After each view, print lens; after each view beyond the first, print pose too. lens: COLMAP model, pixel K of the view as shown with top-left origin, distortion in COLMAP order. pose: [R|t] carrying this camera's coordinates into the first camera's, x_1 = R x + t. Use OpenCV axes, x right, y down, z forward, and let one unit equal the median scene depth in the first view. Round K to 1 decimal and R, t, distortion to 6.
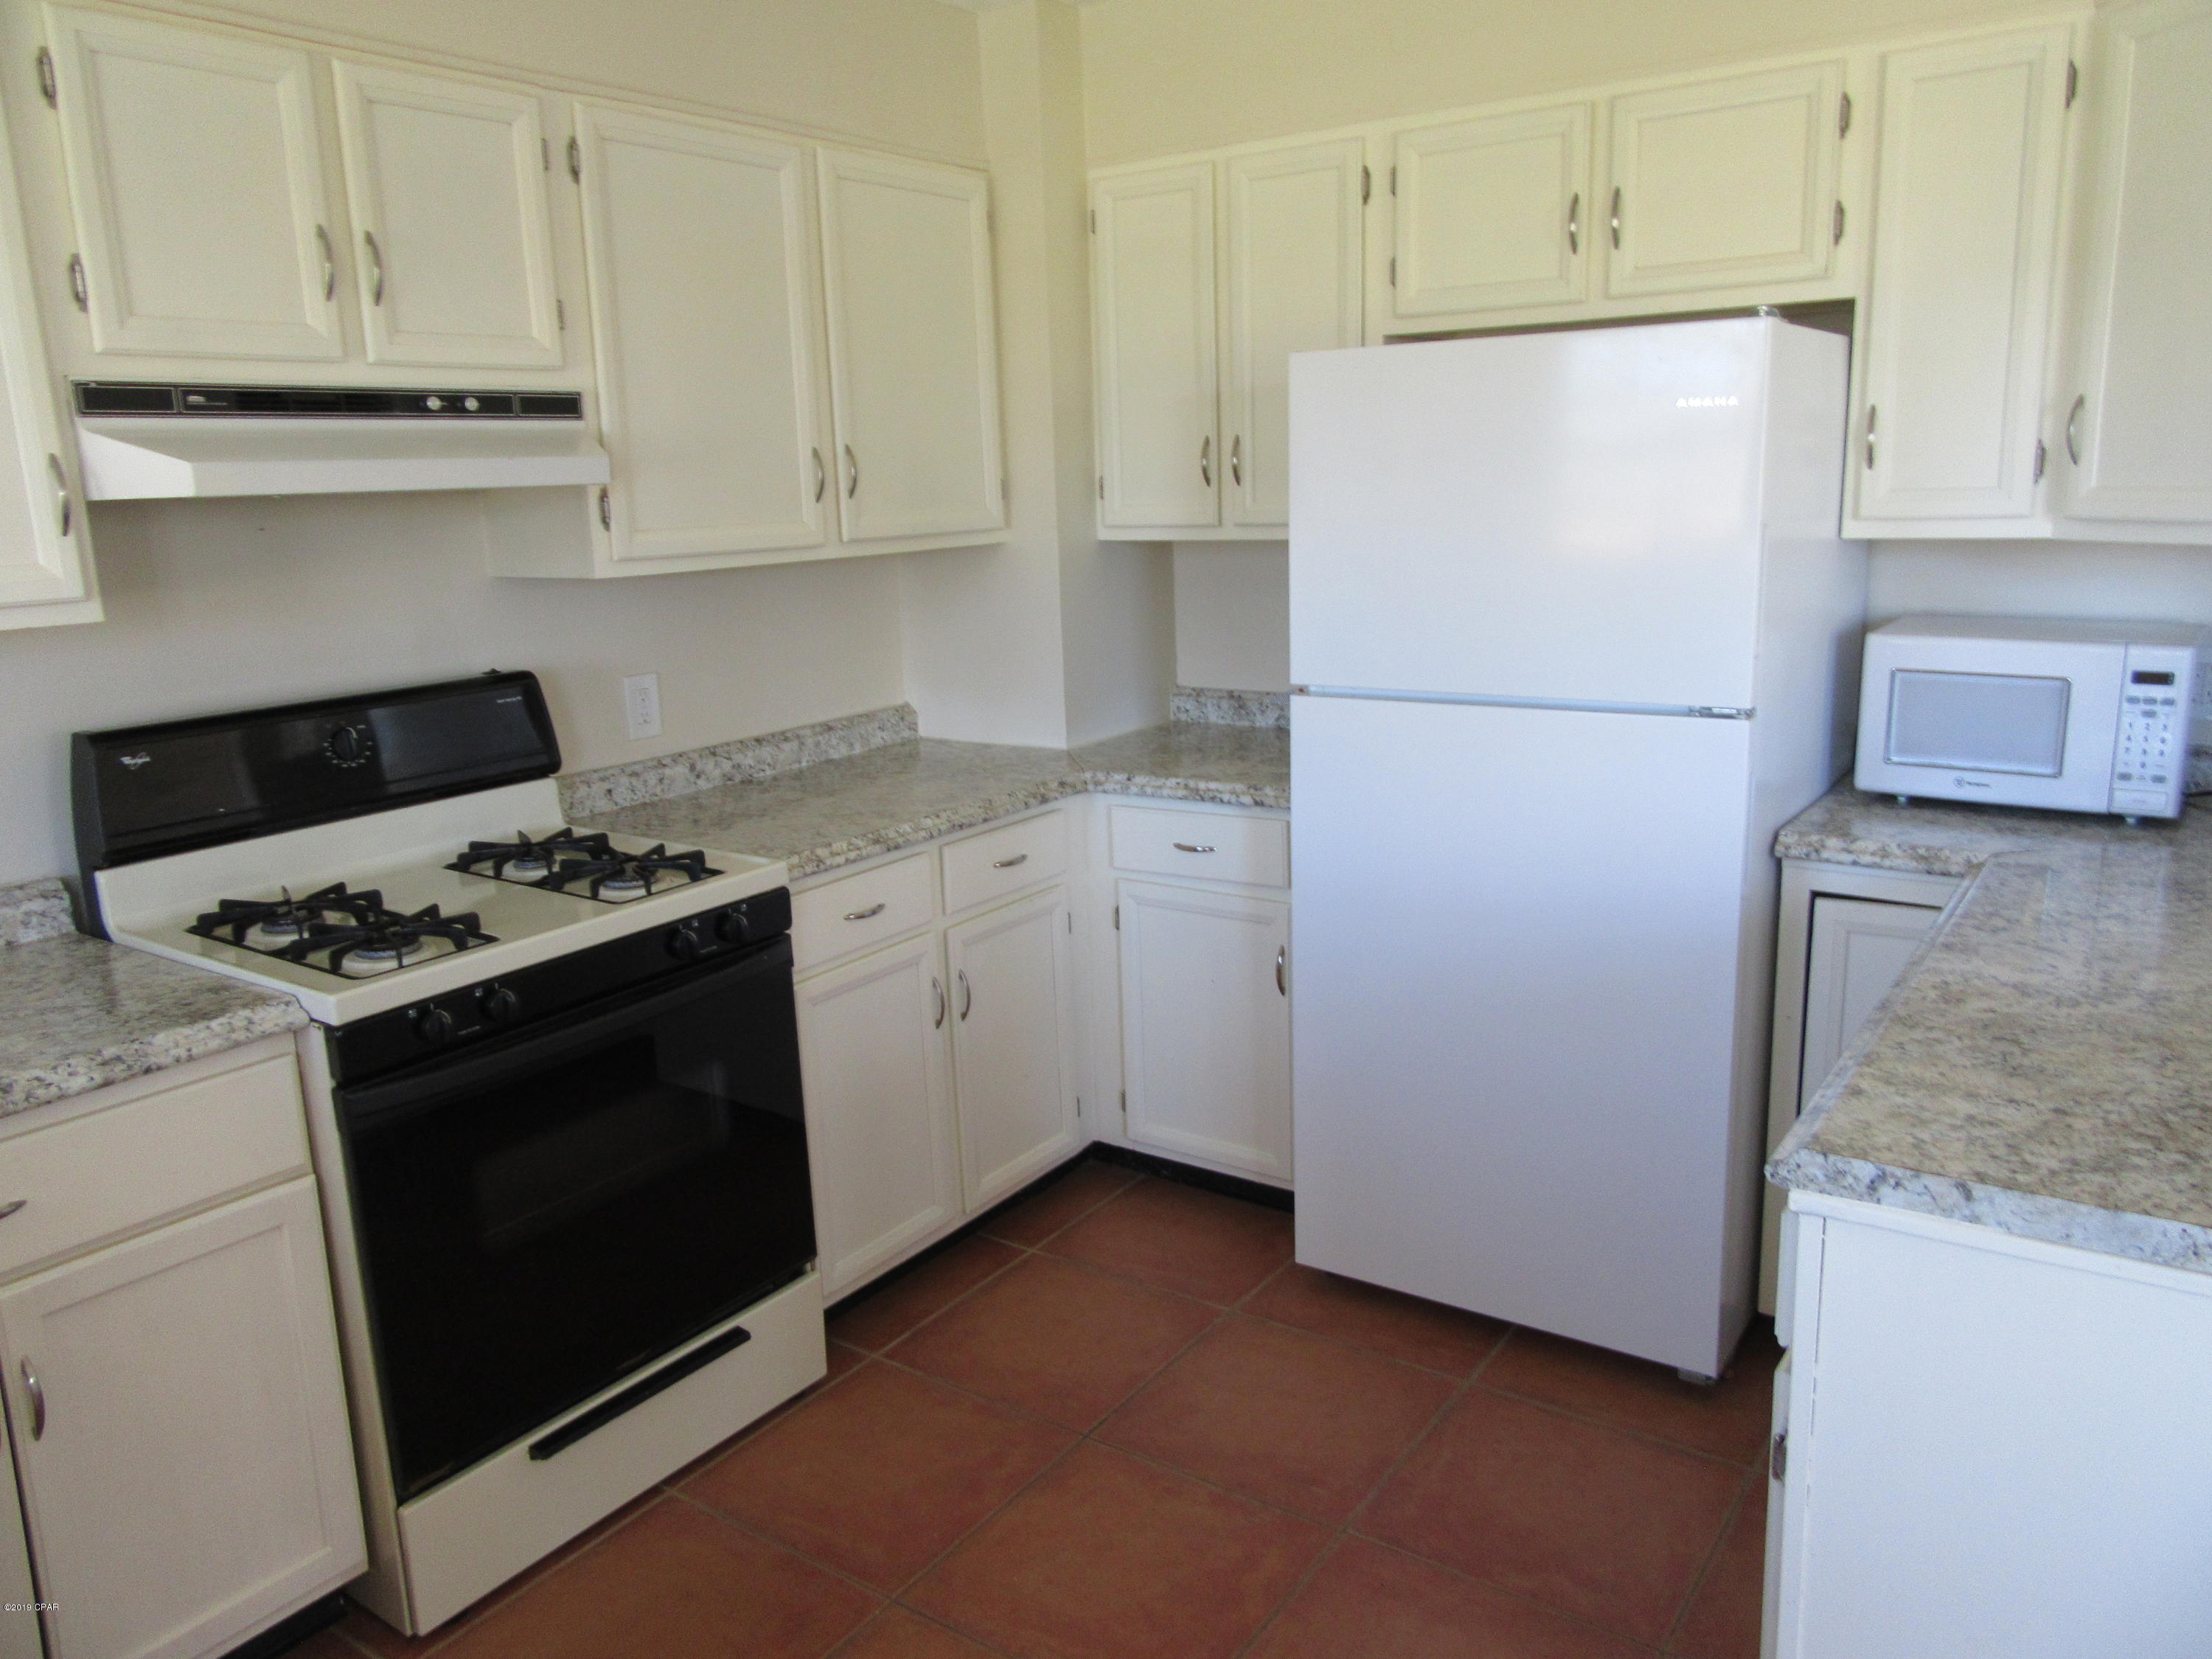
lens RADIAL K [[1630.9, 0, 1106.0], [0, 1630.9, 829.5], [0, 0, 1]] dist [-0.008695, -0.000493]
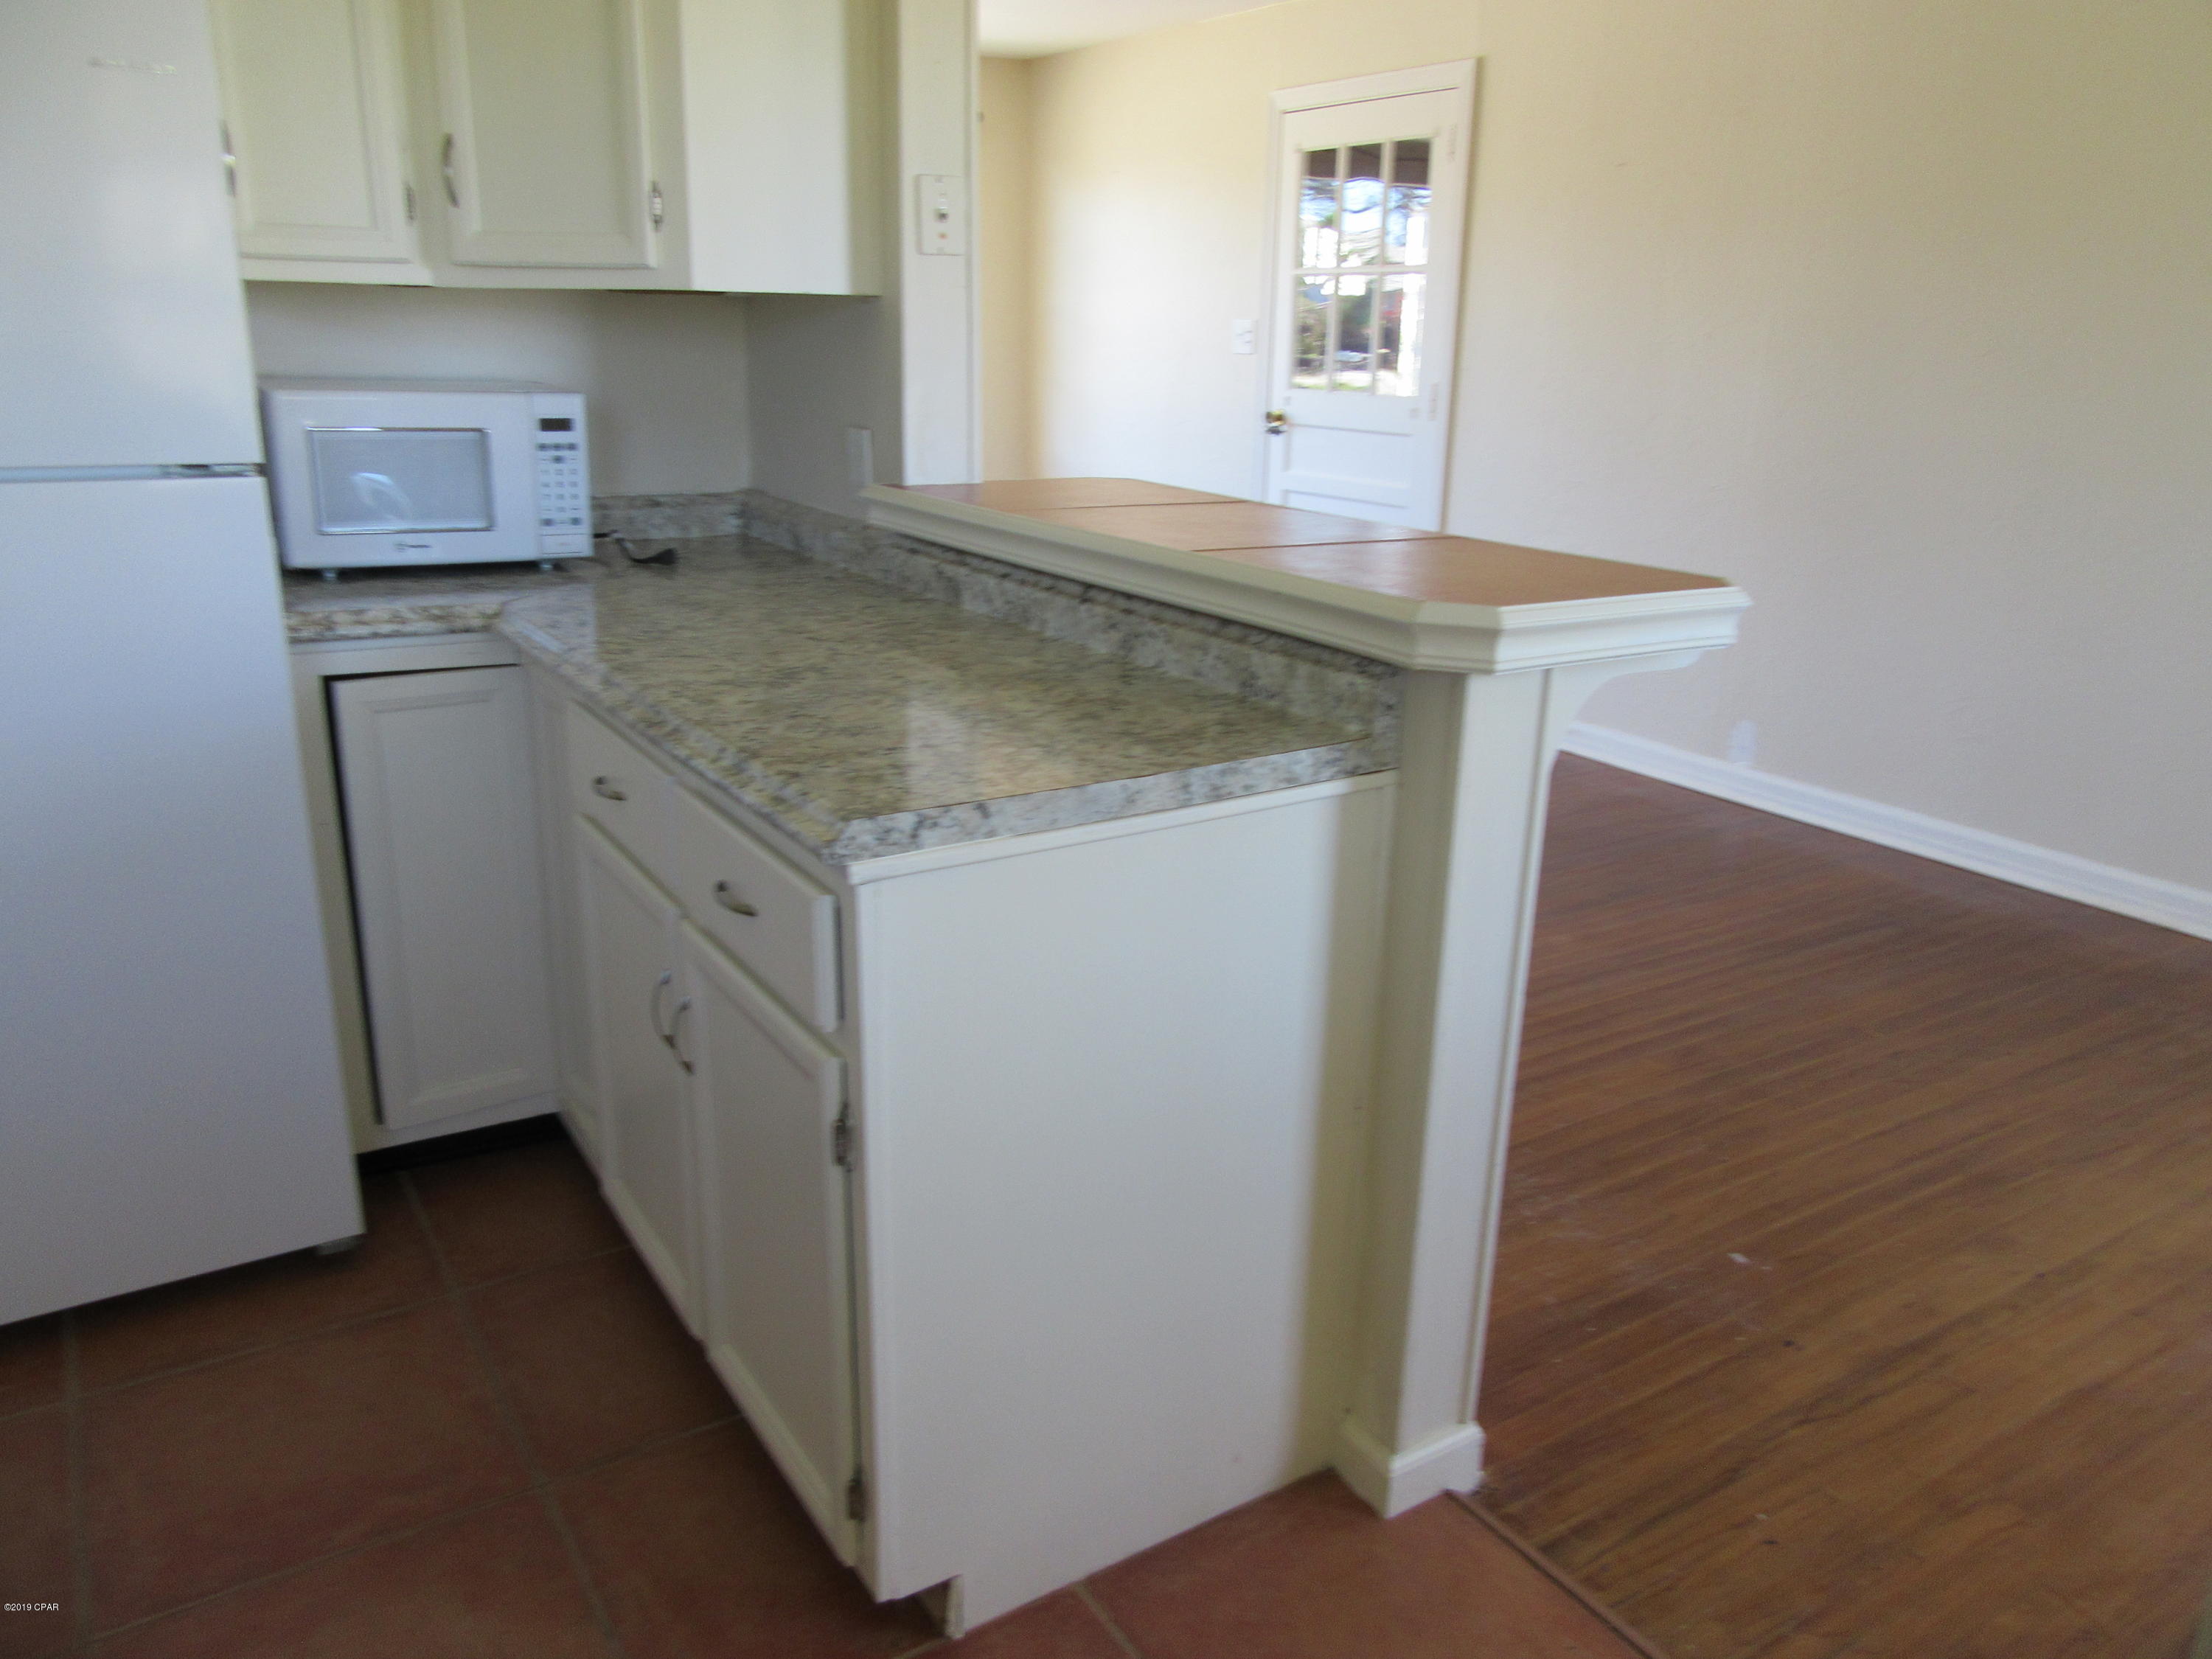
lens RADIAL K [[1637.2, 0, 1106.0], [0, 1637.2, 829.5], [0, 0, 1]] dist [0.000200, 0.005505]
pose [[0.378700, -0.234570, 0.895301, -0.239547], [0.164464, 0.969009, 0.184316, 0.025128], [-0.910790, 0.077445, 0.405542, 0.266062]]
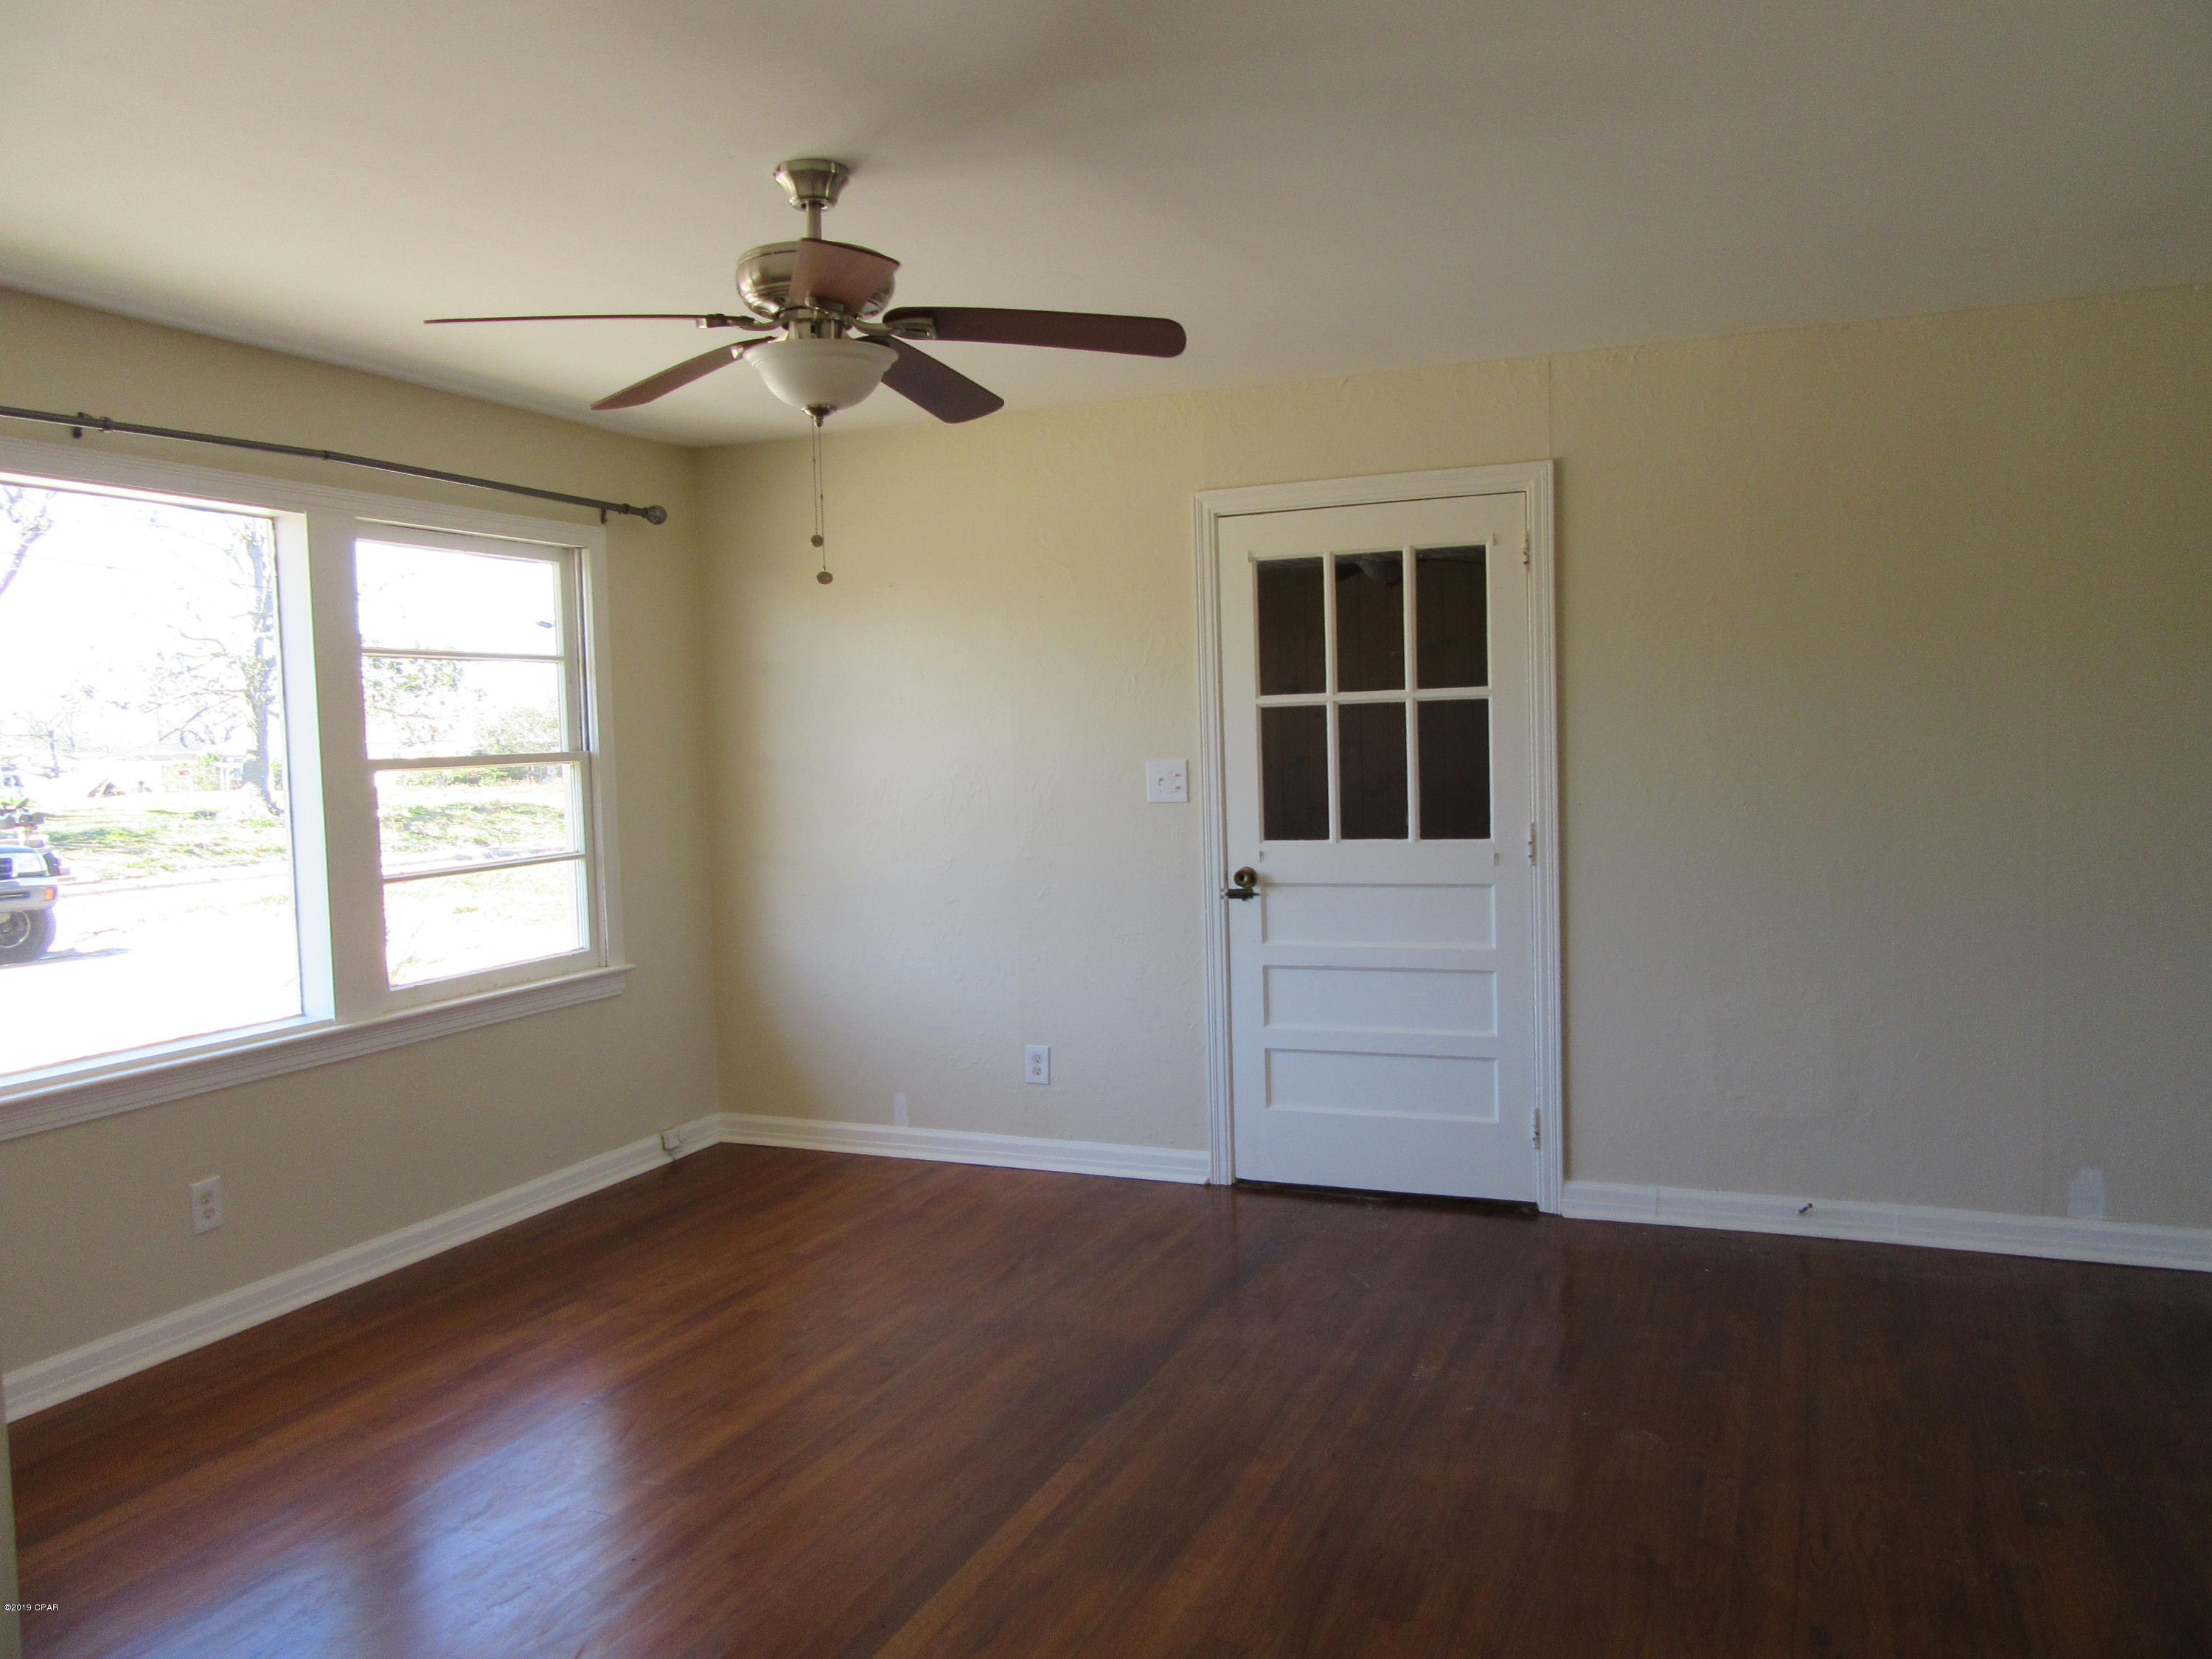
lens RADIAL K [[1576.4, 0, 1165.8], [0, 1576.4, 790.9], [0, 0, 1]] dist [-0.000335, 0.002715]
pose [[-0.232483, -0.001819, 0.972599, 0.467171], [0.248759, 0.966626, 0.061270, -0.336972], [-0.940250, 0.256187, -0.224272, 1.537476]]
